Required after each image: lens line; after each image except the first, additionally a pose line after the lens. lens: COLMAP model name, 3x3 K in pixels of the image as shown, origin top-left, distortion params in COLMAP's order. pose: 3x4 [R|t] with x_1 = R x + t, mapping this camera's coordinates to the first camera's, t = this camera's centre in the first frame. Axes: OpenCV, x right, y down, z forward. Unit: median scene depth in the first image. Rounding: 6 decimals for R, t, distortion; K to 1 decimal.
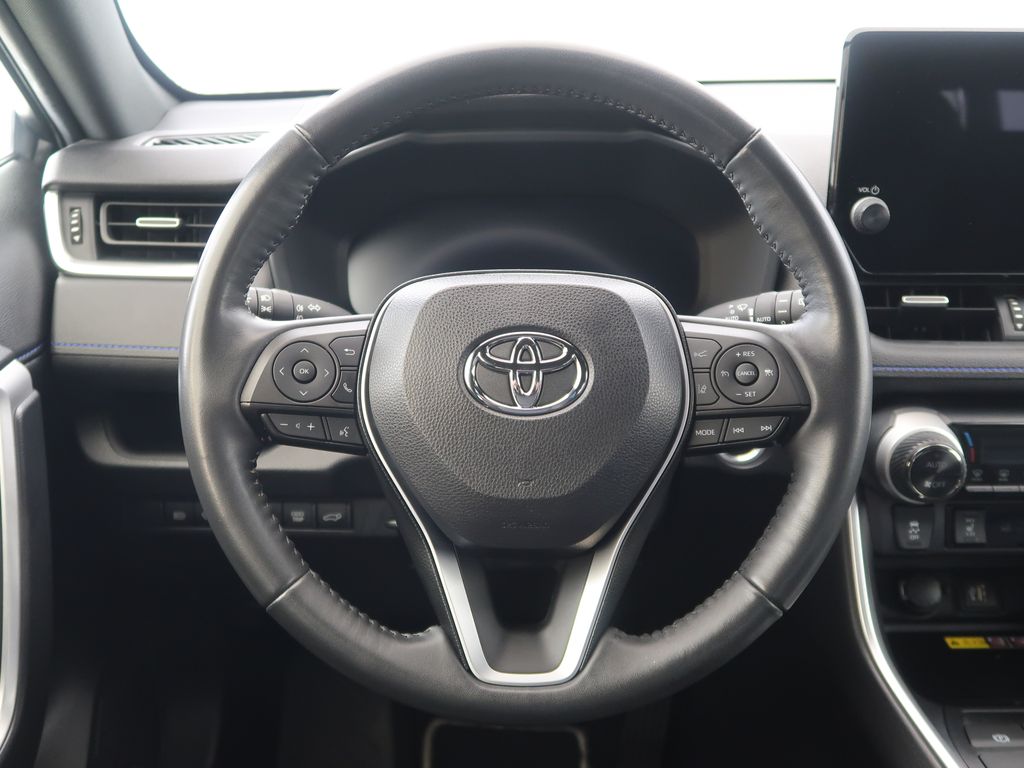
lens RADIAL K [[1081.3, 0, 512.0], [0, 1081.3, 384.0], [0, 0, 1]] dist [0.000575, -0.008545]
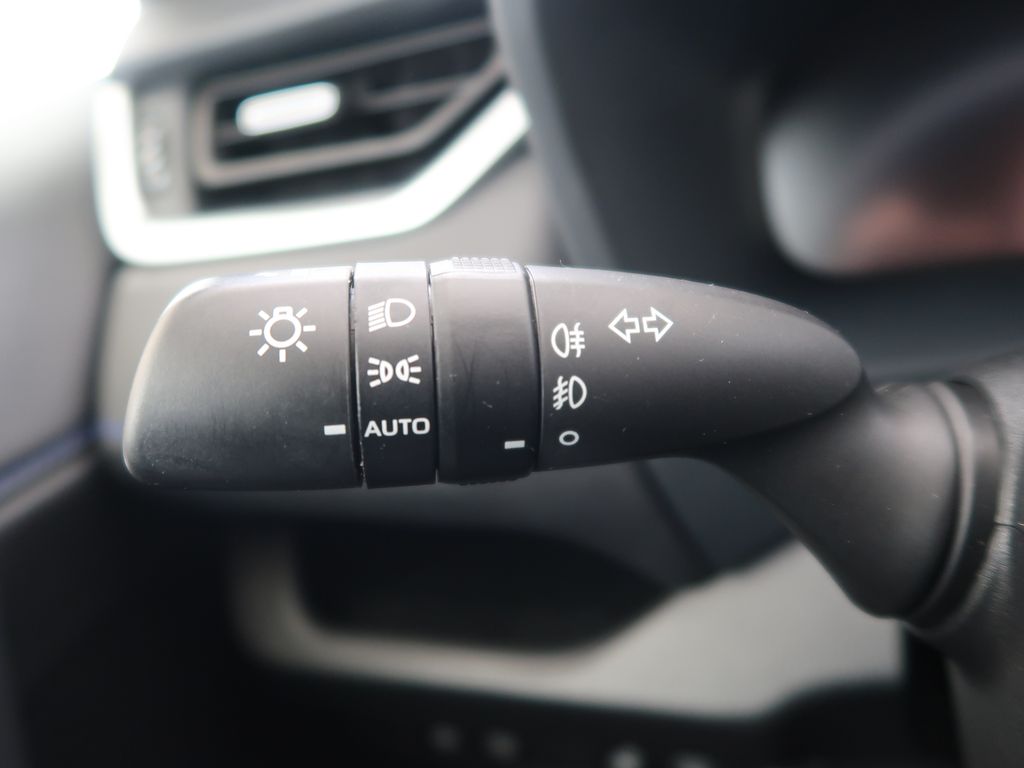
lens RADIAL K [[871.6, 0, 512.0], [0, 871.6, 384.0], [0, 0, 1]] dist [0.004559, 0.002553]
pose [[0.895799, -0.069592, -0.438977, -0.154615], [0.120829, 0.988599, 0.089844, -0.088163], [0.427720, -0.133523, 0.893995, 0.969465]]
